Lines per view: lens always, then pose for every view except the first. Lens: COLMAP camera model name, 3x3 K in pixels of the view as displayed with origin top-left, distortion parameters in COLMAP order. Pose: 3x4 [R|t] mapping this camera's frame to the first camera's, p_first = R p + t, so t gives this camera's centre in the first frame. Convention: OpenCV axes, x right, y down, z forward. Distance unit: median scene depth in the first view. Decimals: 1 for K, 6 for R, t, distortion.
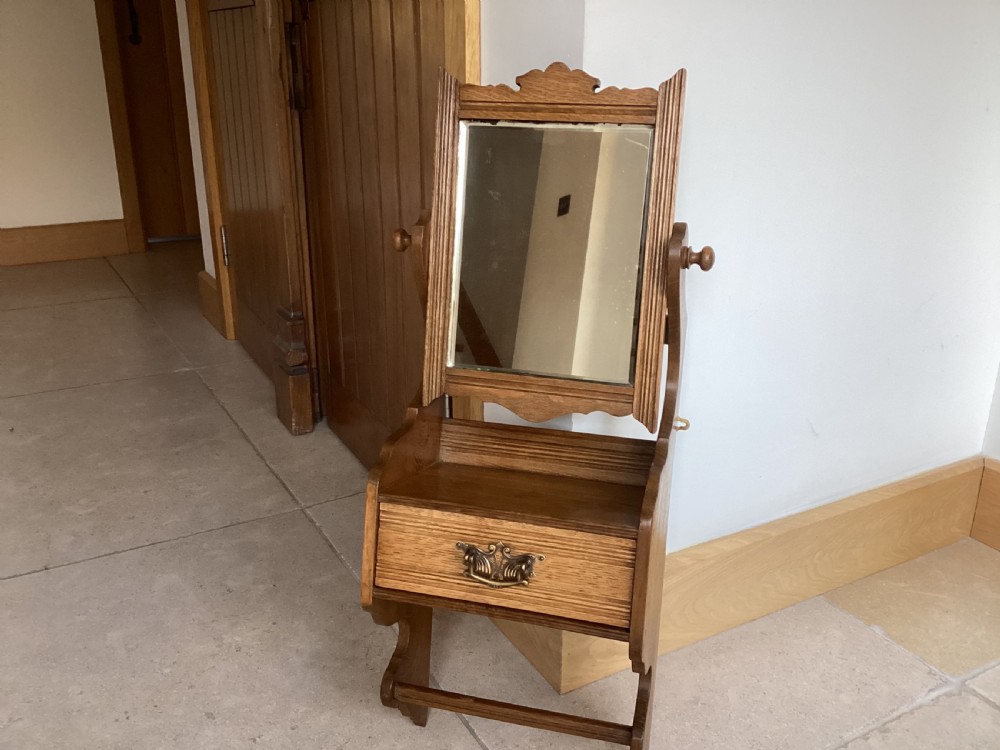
lens RADIAL K [[899.0, 0, 500.0], [0, 899.0, 375.0], [0, 0, 1]] dist [0.106084, -0.206382]
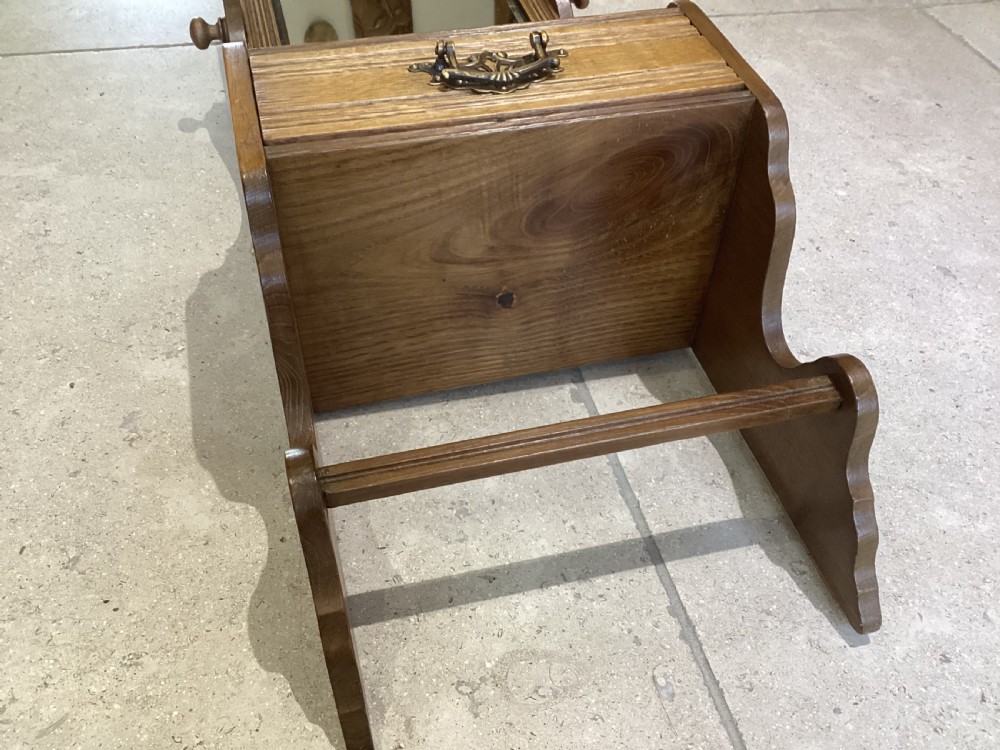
lens RADIAL K [[908.9, 0, 499.2], [0, 908.9, 378.6], [0, 0, 1]] dist [0.092481, -0.199159]
pose [[0.961913, 0.225546, -0.154442, -0.493648], [-0.138429, 0.889105, 0.436269, 0.197729], [0.235714, -0.398274, 0.886463, 0.315328]]
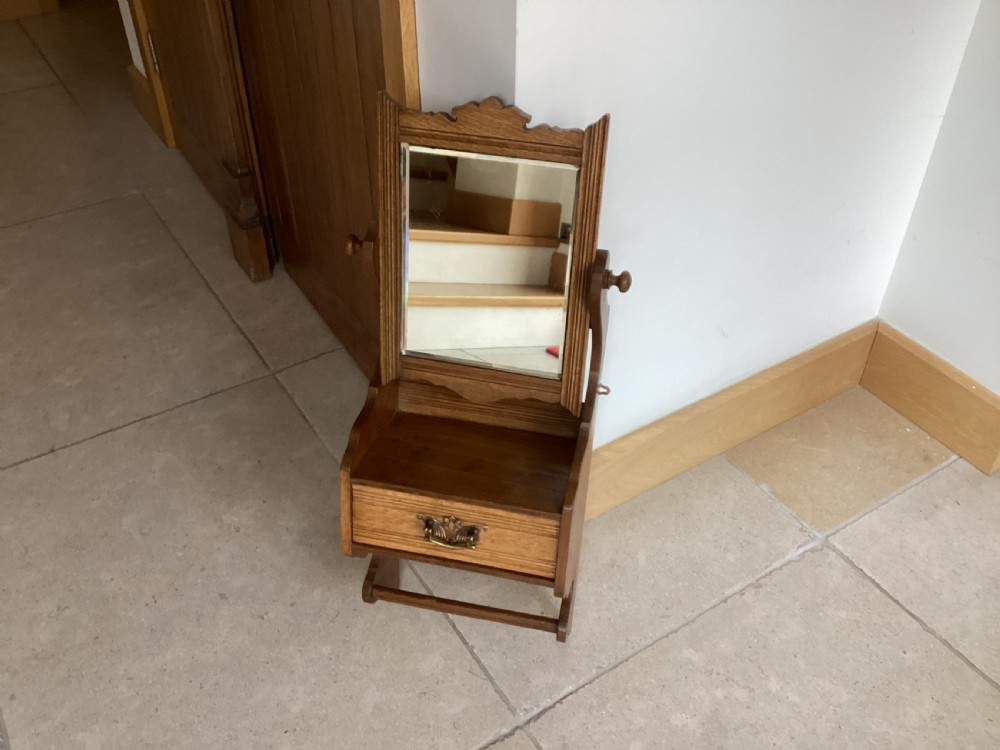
lens RADIAL K [[905.6, 0, 500.0], [0, 905.6, 375.0], [0, 0, 1]] dist [0.101535, -0.208893]
pose [[0.998430, -0.034449, 0.044173, 0.012977], [0.017172, 0.938802, 0.344028, -0.323934], [-0.053321, -0.342729, 0.937920, -0.083926]]
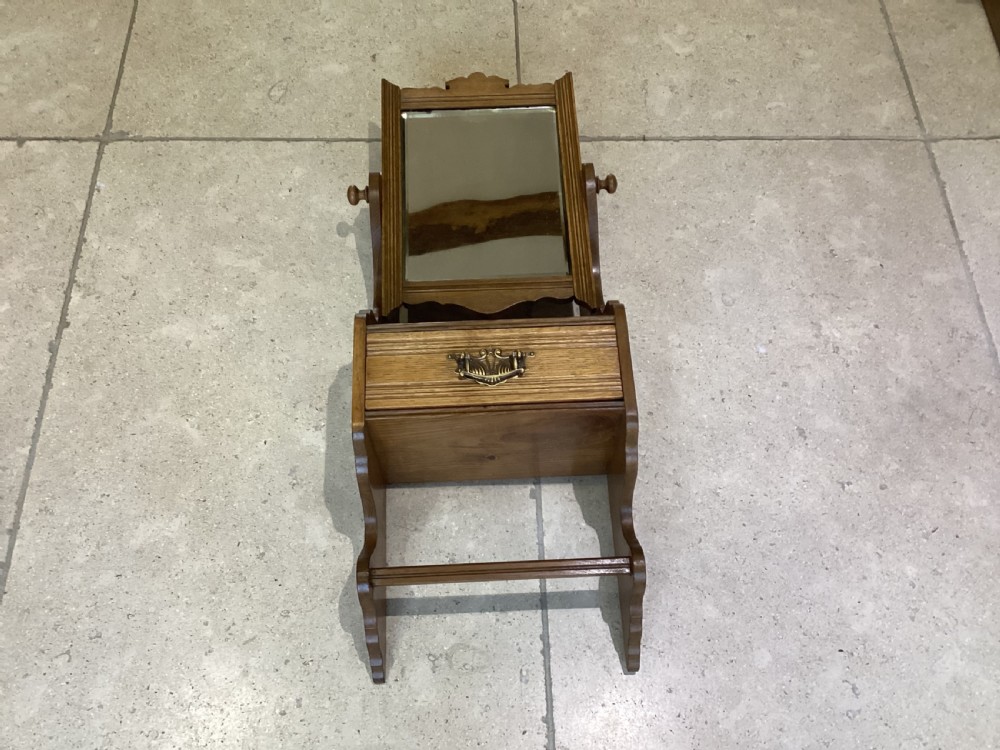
lens RADIAL K [[904.7, 0, 498.4], [0, 904.7, 381.6], [0, 0, 1]] dist [0.108093, -0.229984]
pose [[0.881326, 0.426972, -0.202383, -0.422220], [-0.177603, 0.696251, 0.695480, -0.288274], [0.437860, -0.577001, 0.689456, 0.201074]]
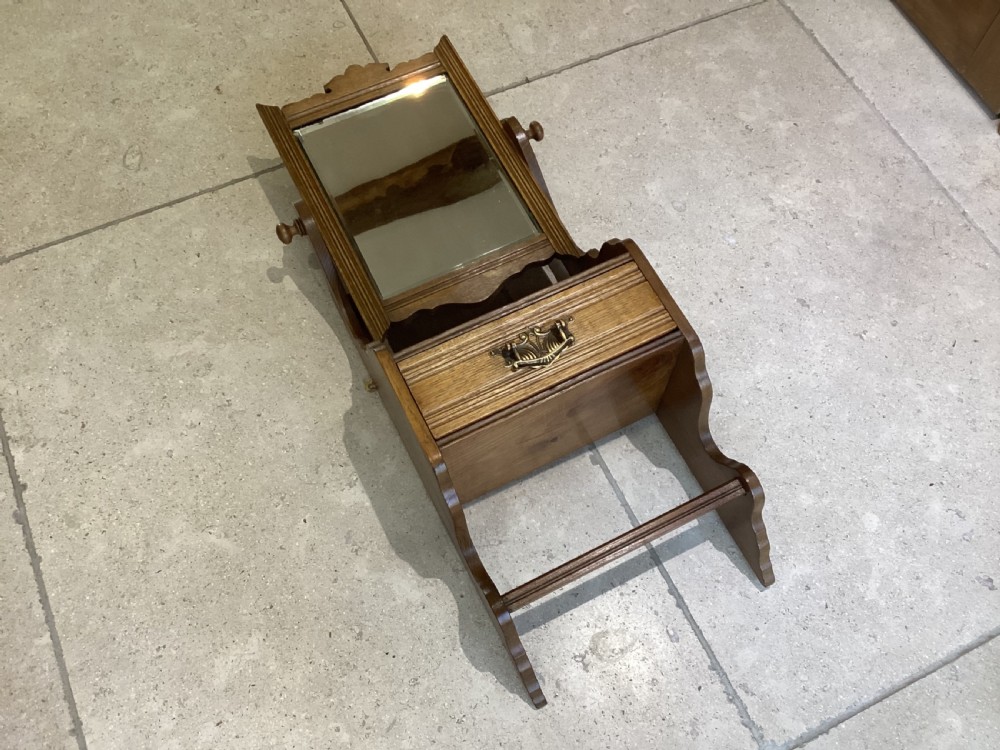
lens RADIAL K [[904.7, 0, 498.4], [0, 904.7, 381.6], [0, 0, 1]] dist [0.108093, -0.229984]
pose [[0.997305, 0.070389, -0.020714, -0.610216], [-0.036631, 0.722253, 0.690658, -0.236112], [0.063575, -0.688037, 0.722885, 0.193624]]
